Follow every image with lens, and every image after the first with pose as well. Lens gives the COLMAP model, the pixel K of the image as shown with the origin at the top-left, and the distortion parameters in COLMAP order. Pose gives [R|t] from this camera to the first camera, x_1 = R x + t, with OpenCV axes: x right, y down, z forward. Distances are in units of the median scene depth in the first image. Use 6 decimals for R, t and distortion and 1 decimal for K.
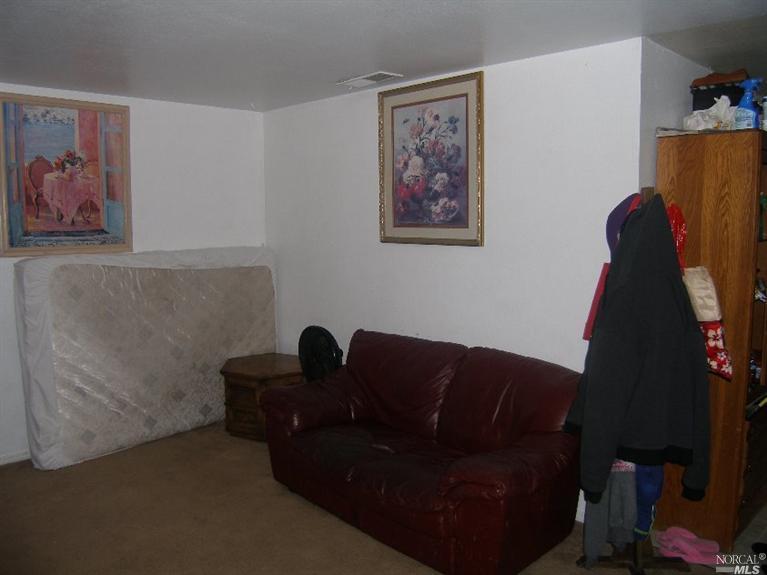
lens RADIAL K [[609.0, 0, 383.5], [0, 609.0, 287.5], [0, 0, 1]] dist [-0.064856, 0.000124]
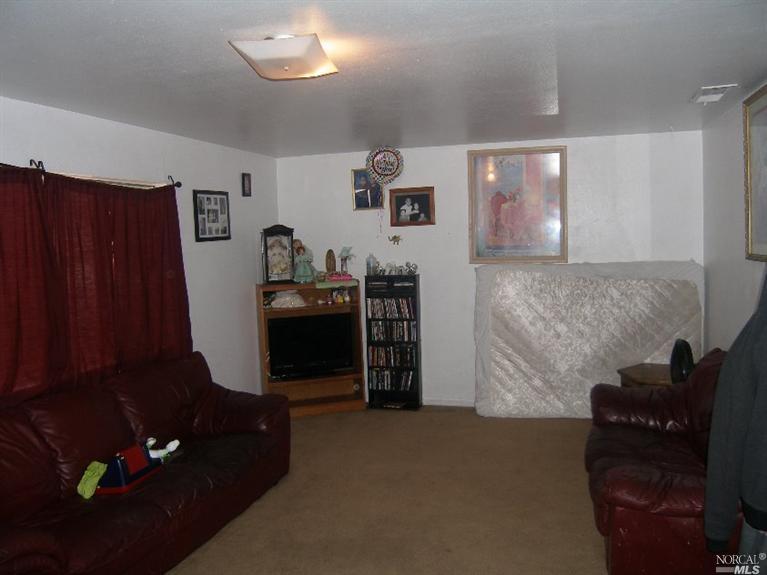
lens RADIAL K [[609.0, 0, 383.5], [0, 609.0, 287.5], [0, 0, 1]] dist [-0.064856, 0.000124]
pose [[0.560503, 0.058524, -0.826082, 0.450783], [-0.087040, 0.996138, 0.011514, 0.009277], [0.823566, 0.065449, 0.563432, -0.007179]]
